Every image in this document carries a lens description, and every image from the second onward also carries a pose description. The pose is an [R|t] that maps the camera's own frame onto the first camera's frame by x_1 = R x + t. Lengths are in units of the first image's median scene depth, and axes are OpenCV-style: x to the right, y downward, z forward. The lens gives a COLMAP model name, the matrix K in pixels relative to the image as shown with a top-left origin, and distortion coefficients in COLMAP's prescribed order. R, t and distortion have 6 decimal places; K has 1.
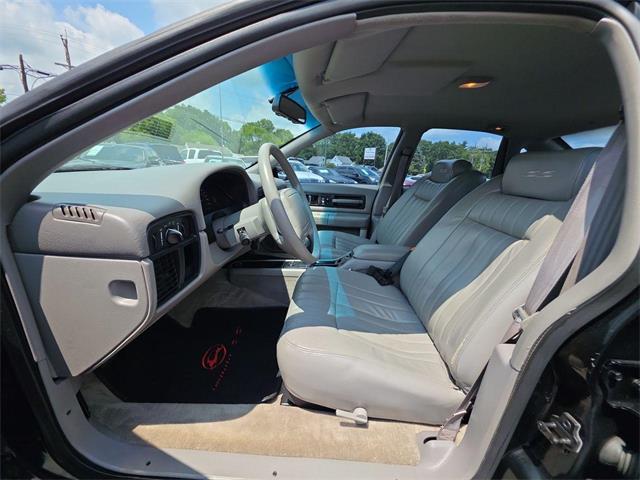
lens RADIAL K [[433.7, 0, 320.0], [0, 433.7, 240.0], [0, 0, 1]] dist [-0.006297, -0.004882]
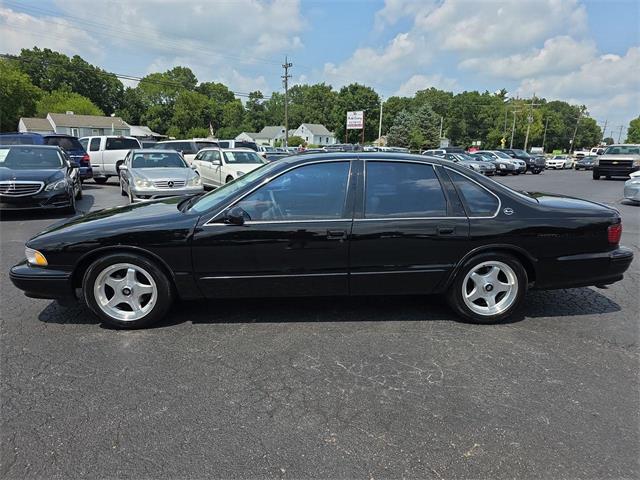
lens RADIAL K [[433.7, 0, 320.0], [0, 433.7, 240.0], [0, 0, 1]] dist [-0.006297, -0.004882]
pose [[0.995042, -0.070959, 0.069693, 0.005930], [0.070871, 0.997479, 0.003737, -0.028683], [-0.069783, 0.001221, 0.997561, 0.381077]]
